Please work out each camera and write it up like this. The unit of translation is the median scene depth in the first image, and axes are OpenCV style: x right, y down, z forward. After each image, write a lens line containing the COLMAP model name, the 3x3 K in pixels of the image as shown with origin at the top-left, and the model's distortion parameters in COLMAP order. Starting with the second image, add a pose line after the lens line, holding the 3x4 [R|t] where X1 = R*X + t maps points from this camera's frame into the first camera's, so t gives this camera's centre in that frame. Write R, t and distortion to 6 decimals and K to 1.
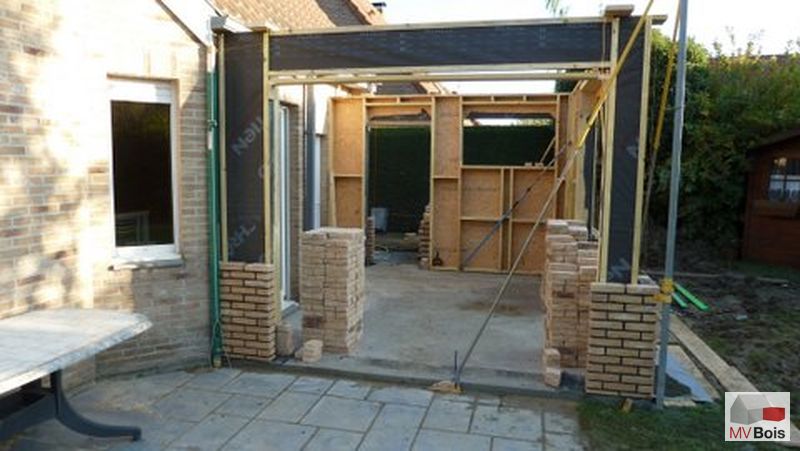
lens RADIAL K [[556.1, 0, 403.8], [0, 556.1, 222.6], [0, 0, 1]] dist [-0.026928, 0.000970]
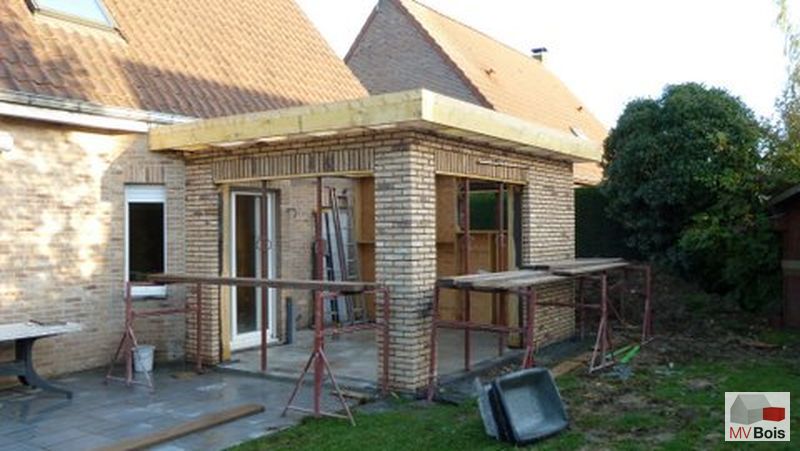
lens RADIAL K [[716.3, 0, 396.7], [0, 716.3, 226.3], [0, 0, 1]] dist [-0.005229, -0.006019]
pose [[0.931780, -0.024385, -0.362202, 0.668668], [-0.017009, 0.993713, -0.110657, 0.061103], [0.362624, 0.109269, 0.925508, -0.467251]]
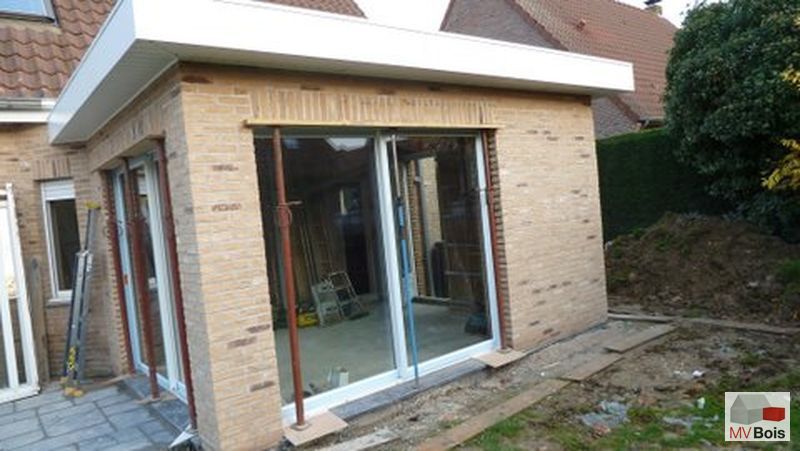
lens RADIAL K [[556.1, 0, 399.3], [0, 556.1, 224.0], [0, 0, 1]] dist [-0.026928, 0.000970]
pose [[0.773375, -0.060822, -0.631024, 0.796383], [0.034670, 0.997955, -0.053698, -0.016266], [0.633000, 0.019651, 0.773902, 0.287971]]
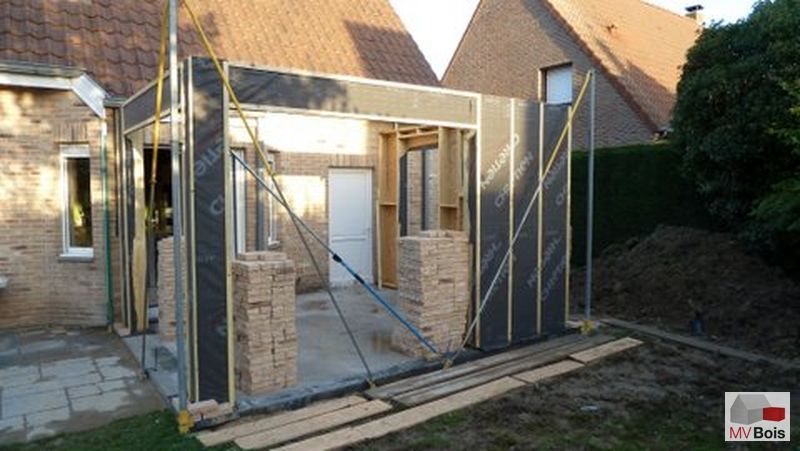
lens RADIAL K [[556.1, 0, 400.2], [0, 556.1, 223.1], [0, 0, 1]] dist [-0.026928, 0.000970]
pose [[0.745616, 0.027635, -0.665803, 0.875260], [-0.060090, 0.997857, -0.025876, -0.028202], [0.663661, 0.059302, 0.745679, 0.297431]]
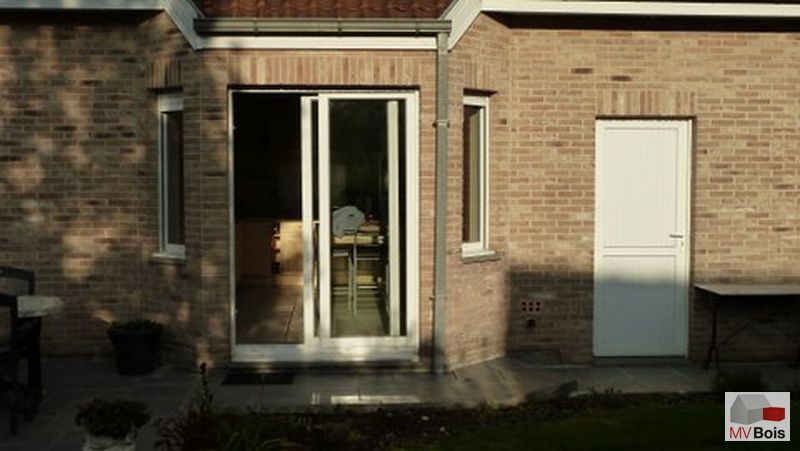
lens RADIAL K [[966.9, 0, 401.4], [0, 966.9, 229.8], [0, 0, 1]] dist [-0.037056, 0.000000]
pose [[0.284976, 0.042485, -0.957593, 0.989975], [-0.098013, 0.995072, 0.014980, -0.038148], [0.953510, 0.089588, 0.287736, 0.609129]]
